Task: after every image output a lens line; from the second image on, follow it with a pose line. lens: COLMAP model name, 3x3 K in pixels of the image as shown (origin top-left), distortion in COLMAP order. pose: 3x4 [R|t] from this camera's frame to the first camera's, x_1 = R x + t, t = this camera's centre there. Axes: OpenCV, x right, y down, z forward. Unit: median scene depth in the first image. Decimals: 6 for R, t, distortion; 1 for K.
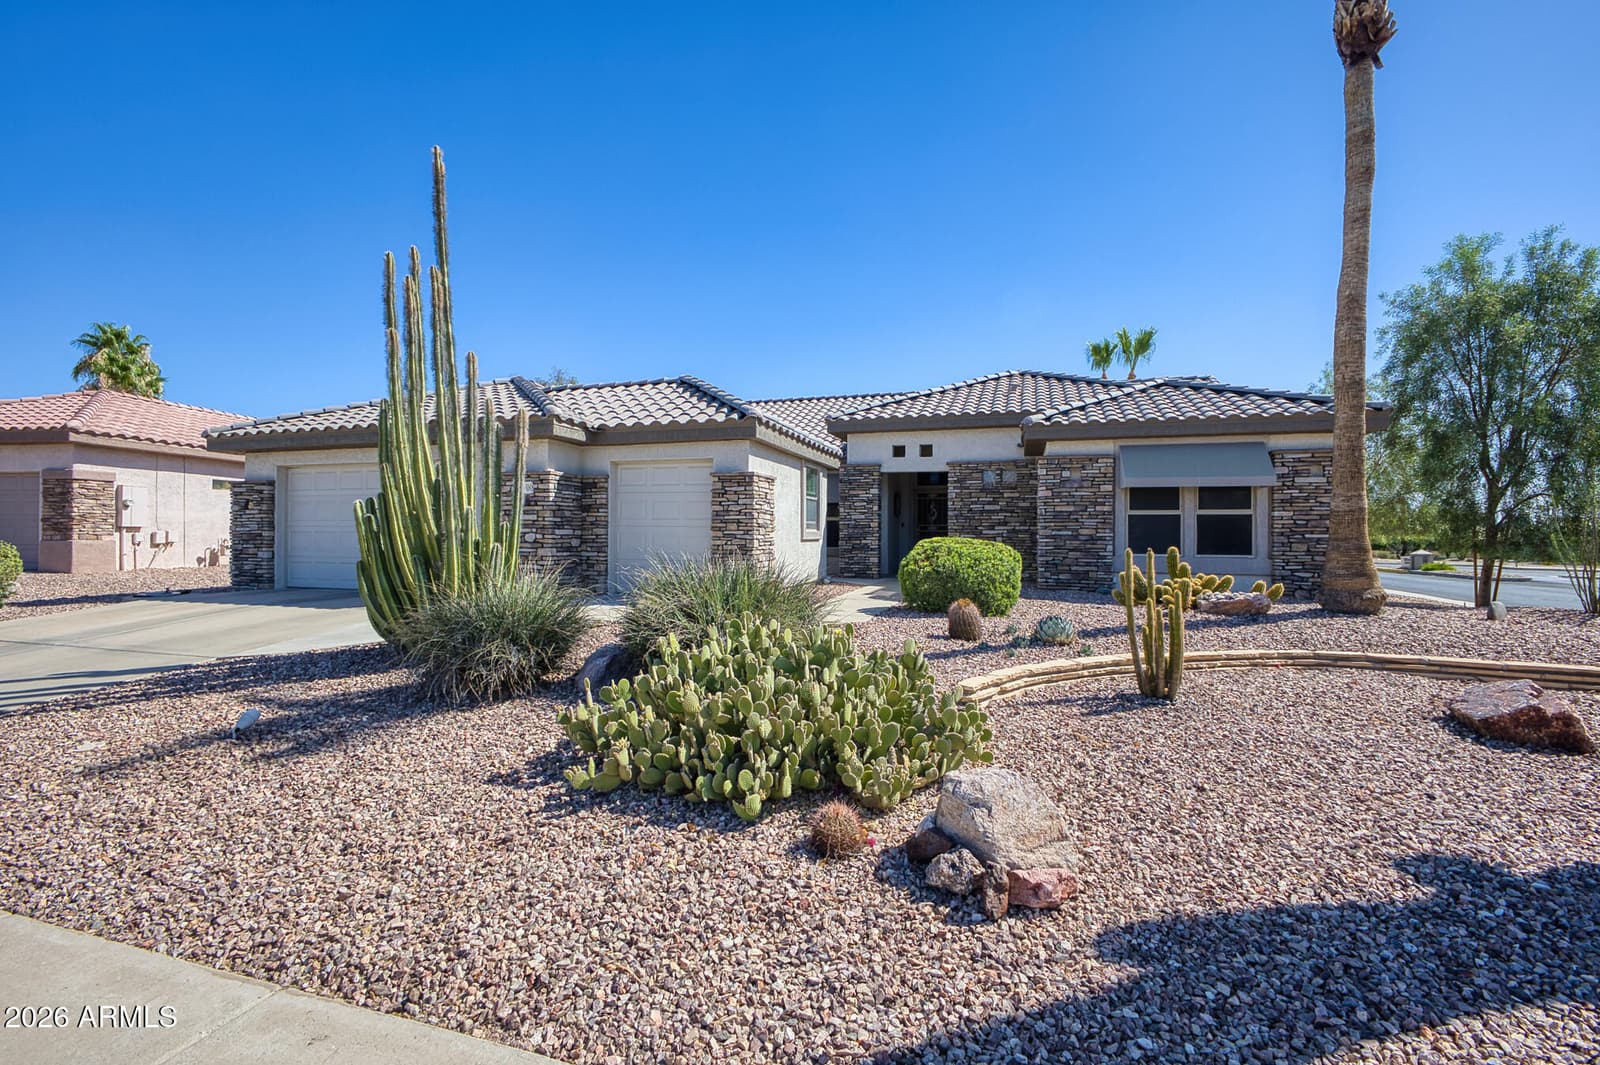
lens RADIAL K [[686.6, 0, 808.0], [0, 686.6, 531.8], [0, 0, 1]] dist [0.001800, 0.000063]
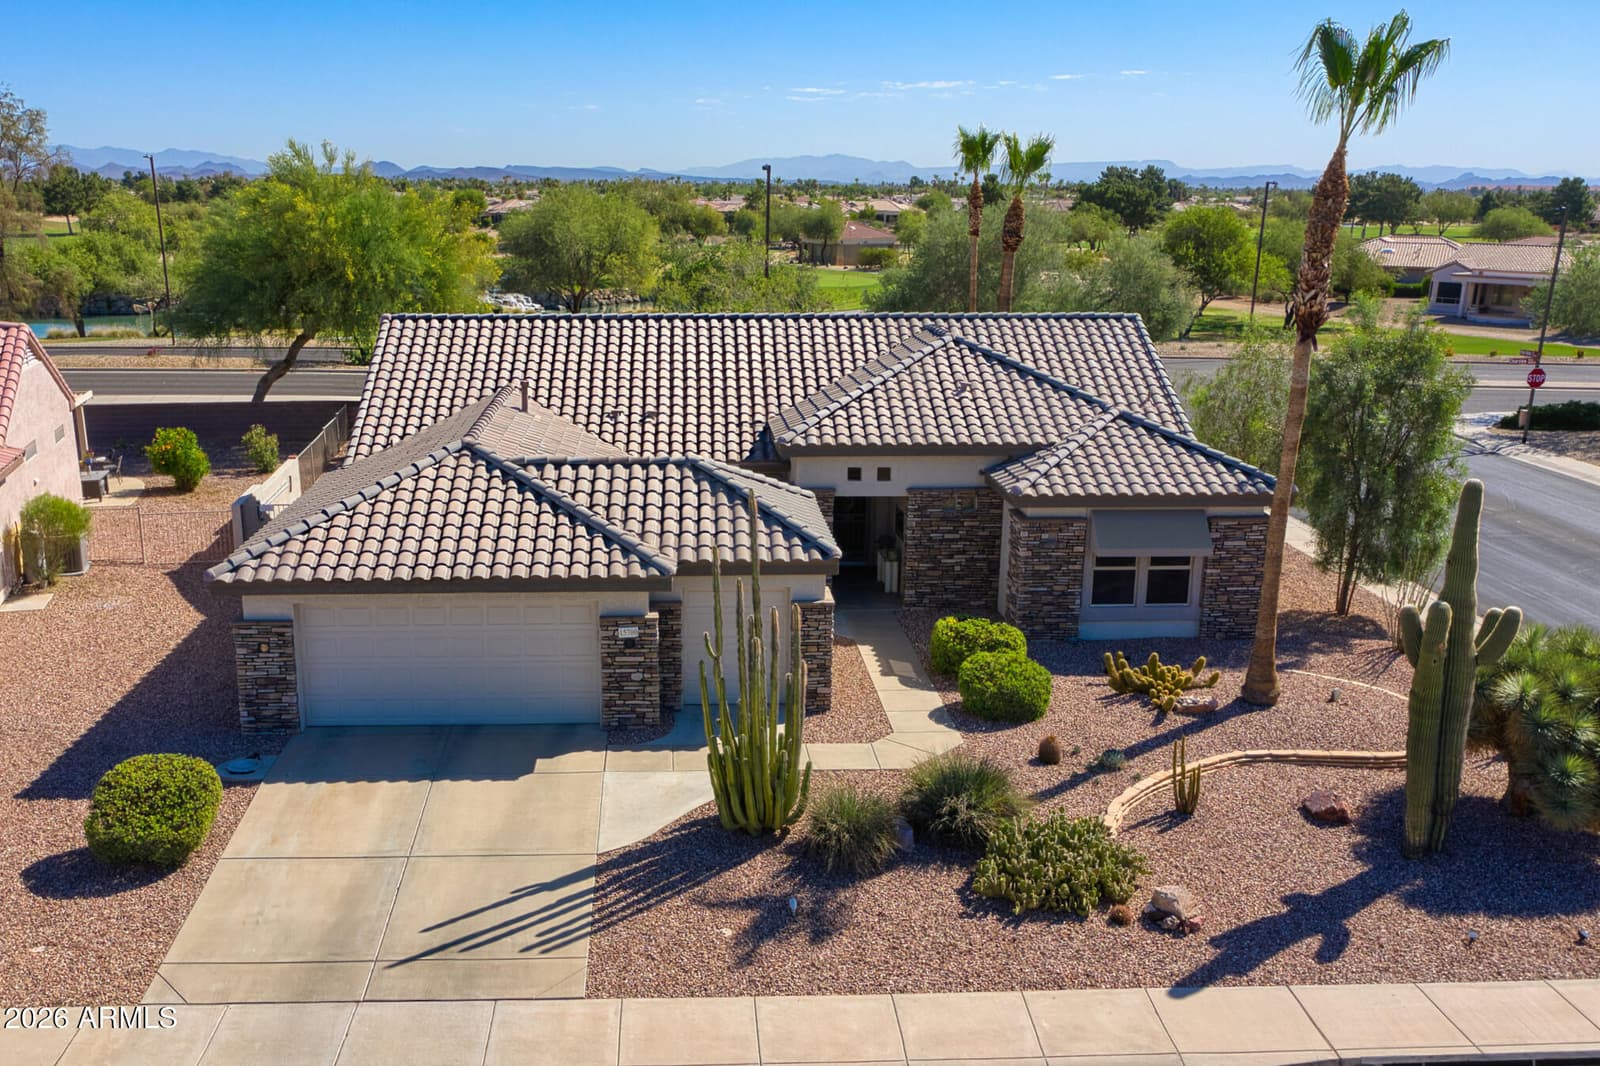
lens RADIAL K [[1378.4, 0, 703.2], [0, 1378.4, 582.2], [0, 0, 1]] dist [-0.033267, -0.005480]
pose [[0.945061, -0.092970, 0.313394, -0.902350], [0.002841, 0.961004, 0.276520, -0.680311], [-0.326881, -0.260438, 0.908472, -0.888311]]
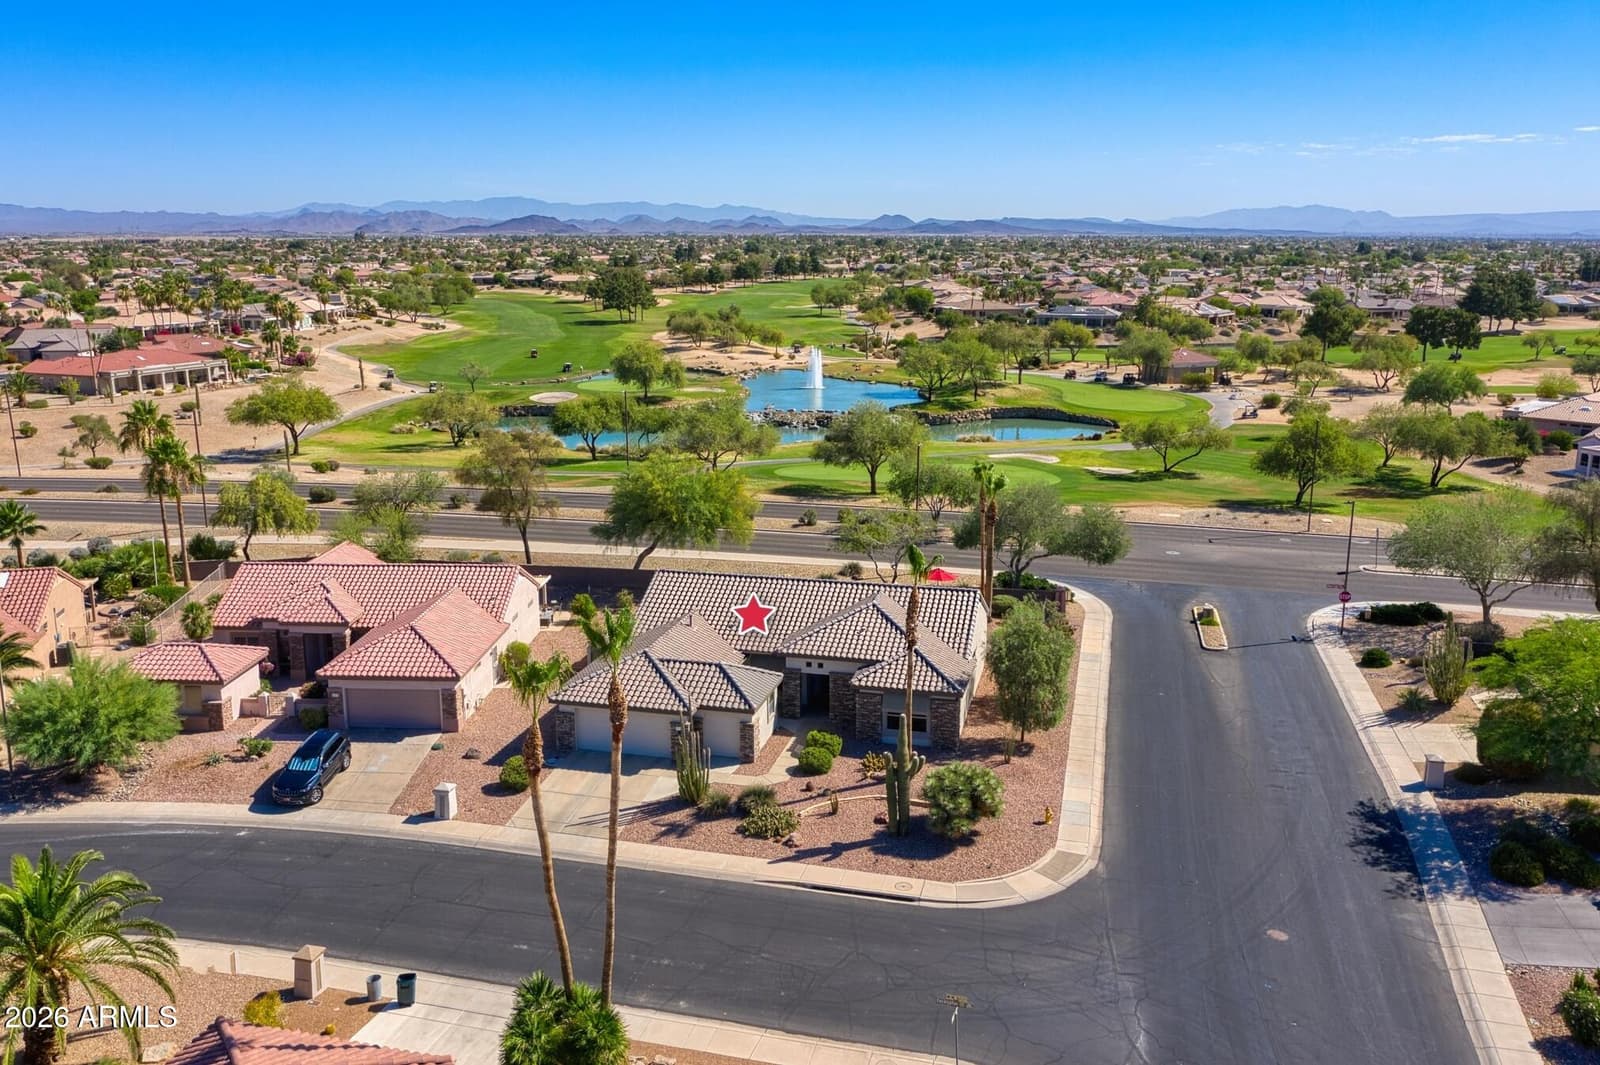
lens RADIAL K [[1213.5, 0, 821.9], [0, 1213.5, 470.2], [0, 0, 1]] dist [-0.029070, -0.001569]
pose [[0.998169, -0.016906, 0.058083, -0.064346], [0.006112, 0.983428, 0.181197, -2.055008], [-0.060183, -0.180510, 0.981730, -3.919308]]
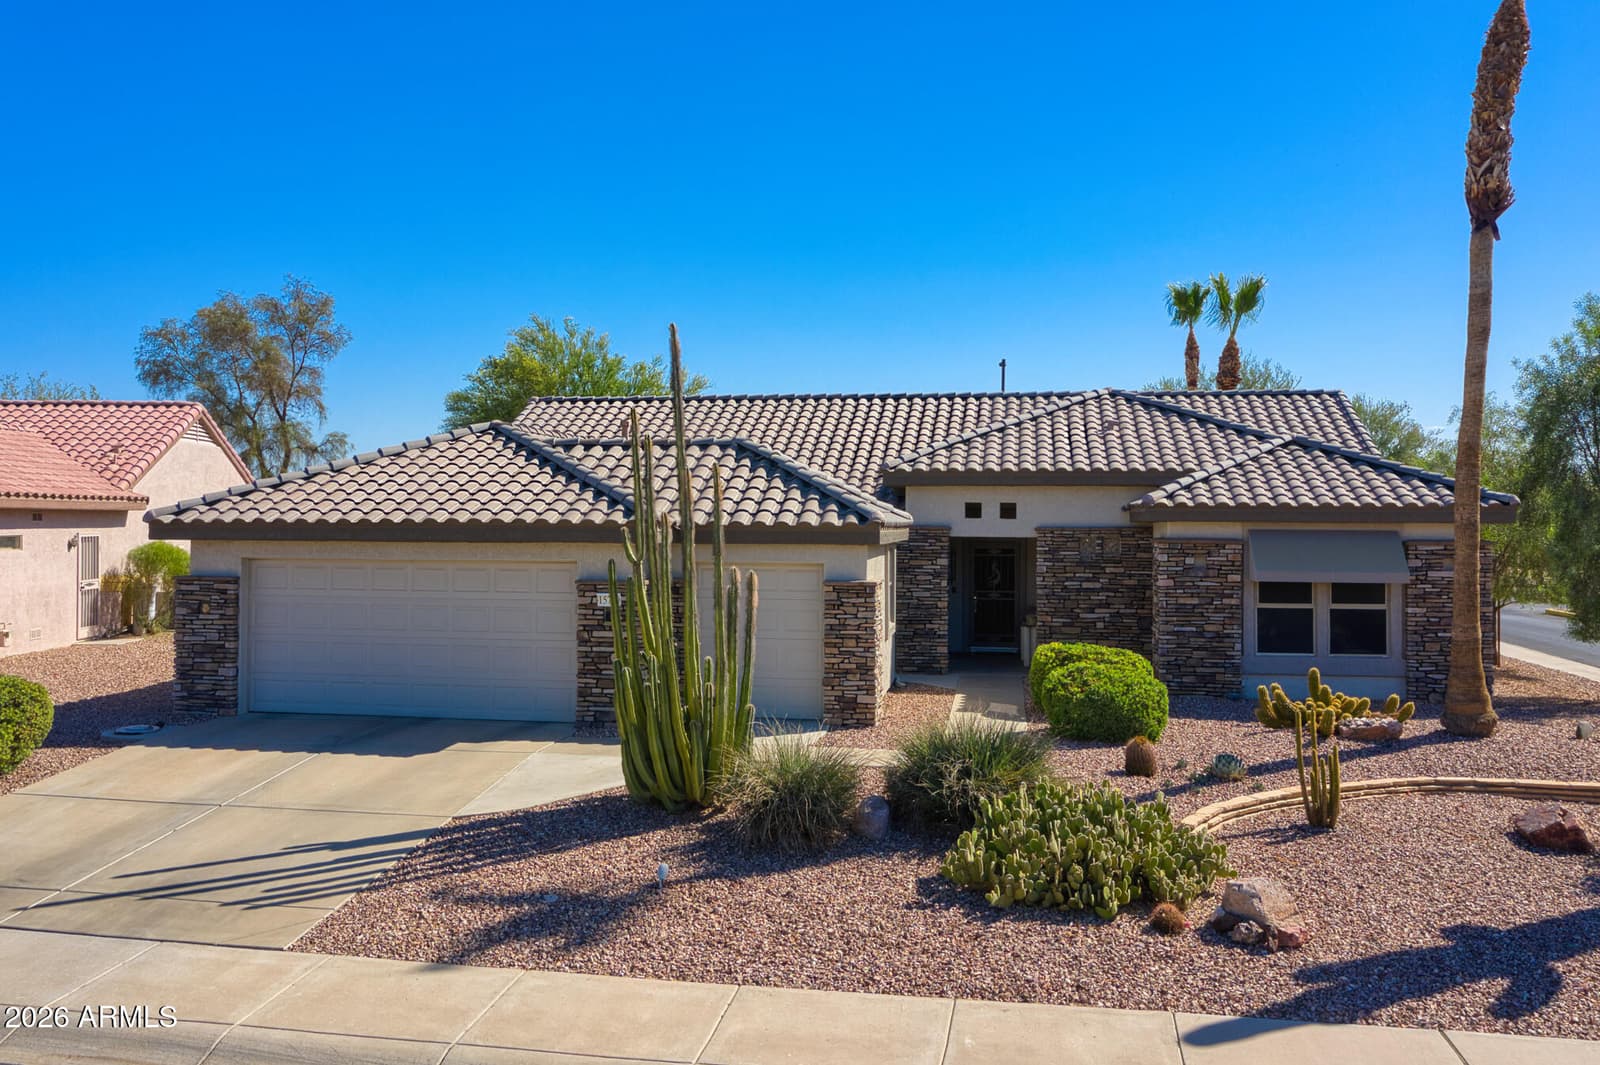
lens RADIAL K [[1264.3, 0, 802.0], [0, 1264.3, 511.5], [0, 0, 1]] dist [-0.036255, -0.005054]
pose [[0.989580, 0.000030, 0.143985, -0.376393], [-0.000520, 0.999994, 0.003372, -0.168915], [-0.143984, -0.003412, 0.989574, -0.560279]]
